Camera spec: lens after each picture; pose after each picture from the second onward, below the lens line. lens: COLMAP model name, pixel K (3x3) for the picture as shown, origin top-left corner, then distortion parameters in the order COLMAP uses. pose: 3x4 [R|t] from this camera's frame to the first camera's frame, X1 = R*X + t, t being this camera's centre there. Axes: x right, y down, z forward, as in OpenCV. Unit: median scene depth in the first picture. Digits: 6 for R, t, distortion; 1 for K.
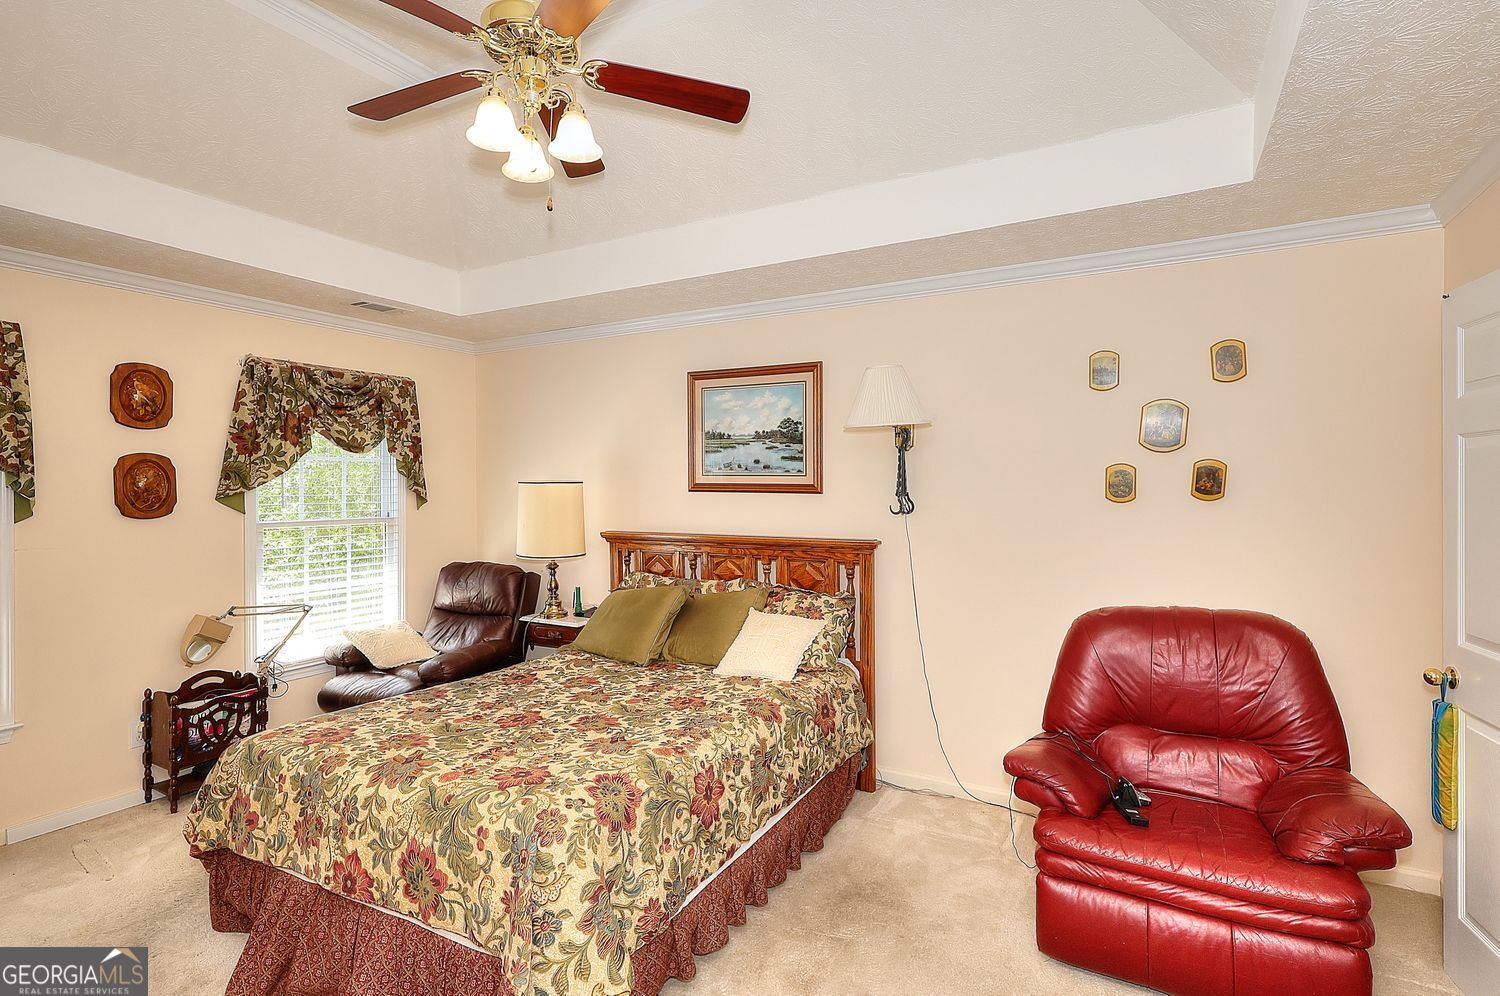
lens RADIAL K [[725.3, 0, 744.8], [0, 725.3, 497.6], [0, 0, 1]] dist [-0.003938, -0.000548]
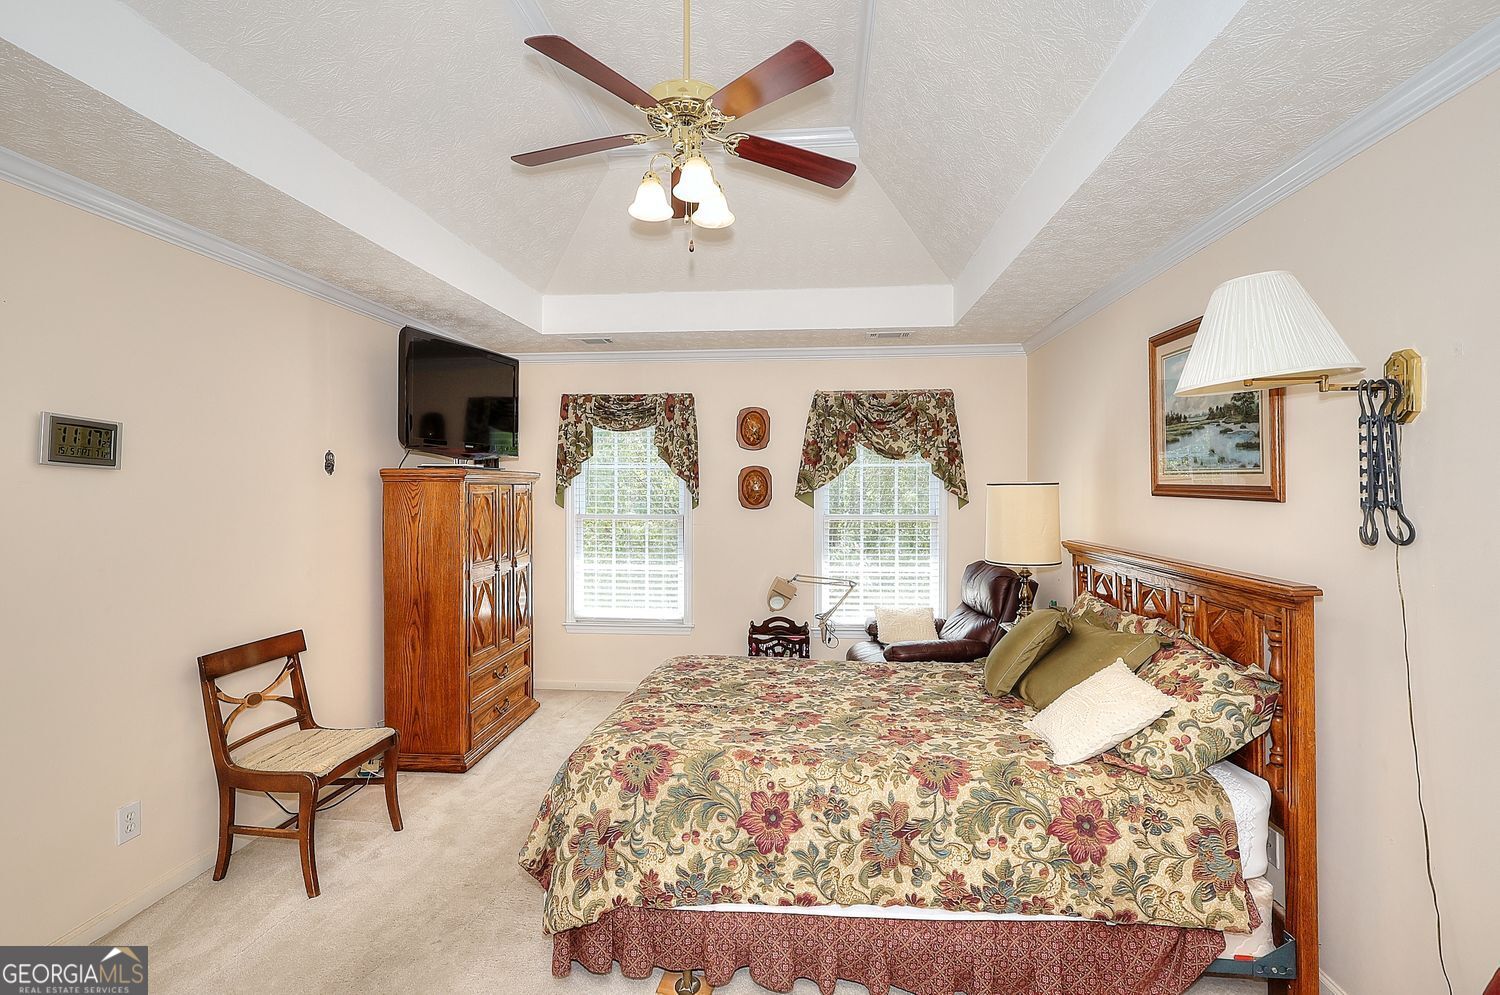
lens RADIAL K [[689.4, 0, 757.1], [0, 689.4, 491.8], [0, 0, 1]] dist [-0.006724, 0.002244]
pose [[0.416357, 0.007866, -0.909167, 0.482946], [-0.013415, 0.999907, 0.002507, -0.010355], [0.909102, 0.011153, 0.416423, 0.392120]]
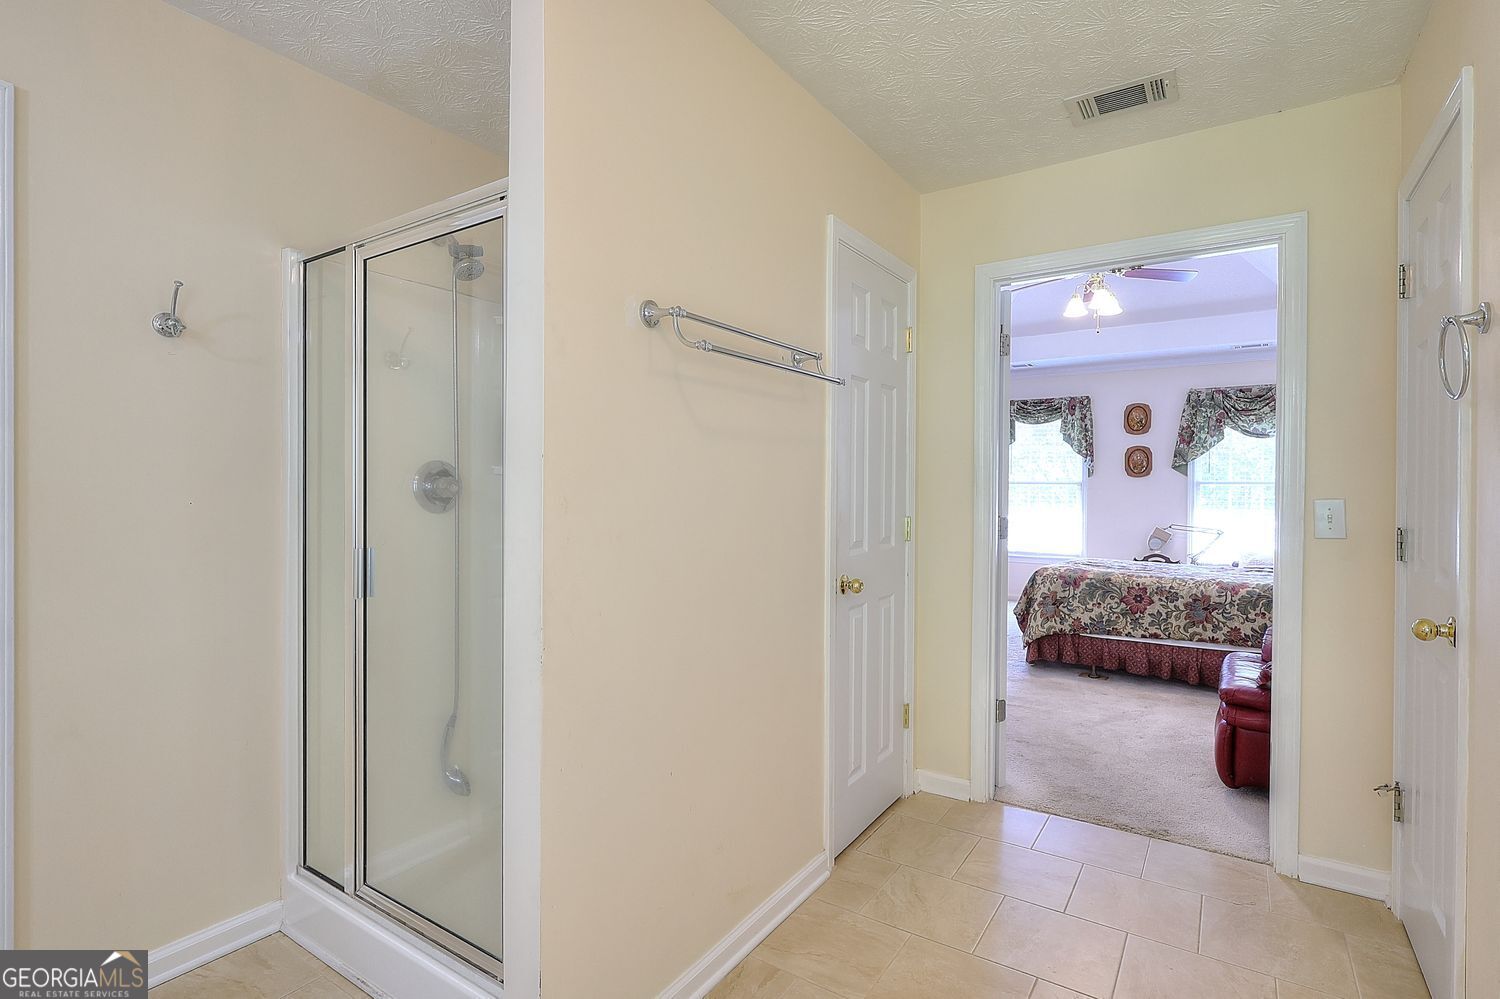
lens RADIAL K [[725.3, 0, 750.1], [0, 725.3, 493.6], [0, 0, 1]] dist [-0.003938, -0.000548]
pose [[-0.079362, 0.013442, -0.996755, 1.333466], [-0.018434, 0.999718, 0.014949, 0.065629], [0.996675, 0.019560, -0.079092, 0.043390]]
